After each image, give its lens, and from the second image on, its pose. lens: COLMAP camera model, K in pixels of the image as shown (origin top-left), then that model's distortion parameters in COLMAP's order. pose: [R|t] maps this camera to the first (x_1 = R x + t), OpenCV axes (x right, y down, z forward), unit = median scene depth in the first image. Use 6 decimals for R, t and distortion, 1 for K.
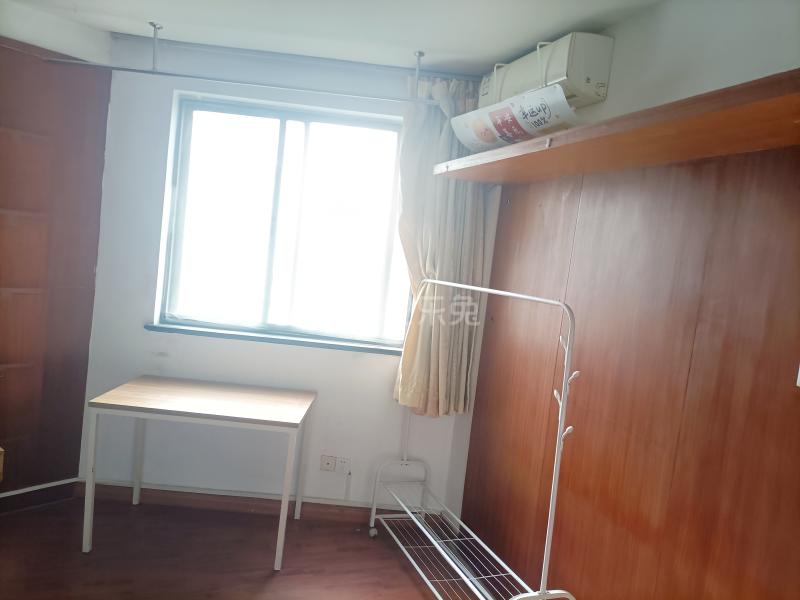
lens RADIAL K [[608.0, 0, 402.9], [0, 608.0, 297.4], [0, 0, 1]] dist [0.083631, -0.091195]
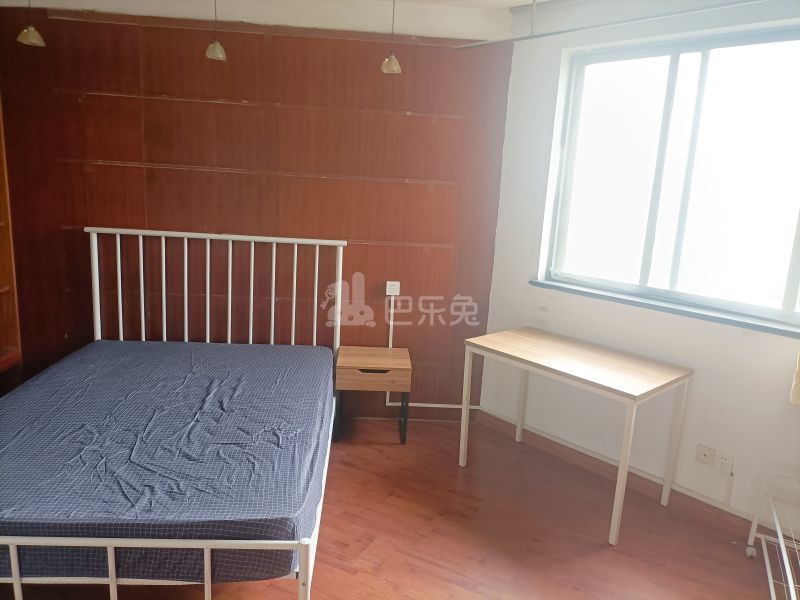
lens RADIAL K [[608.0, 0, 402.9], [0, 608.0, 297.4], [0, 0, 1]] dist [0.083631, -0.091195]
pose [[0.670706, 0.077602, -0.737653, 0.248988], [-0.042383, 0.996897, 0.066339, 0.014414], [0.740512, -0.013230, 0.671913, 0.128572]]
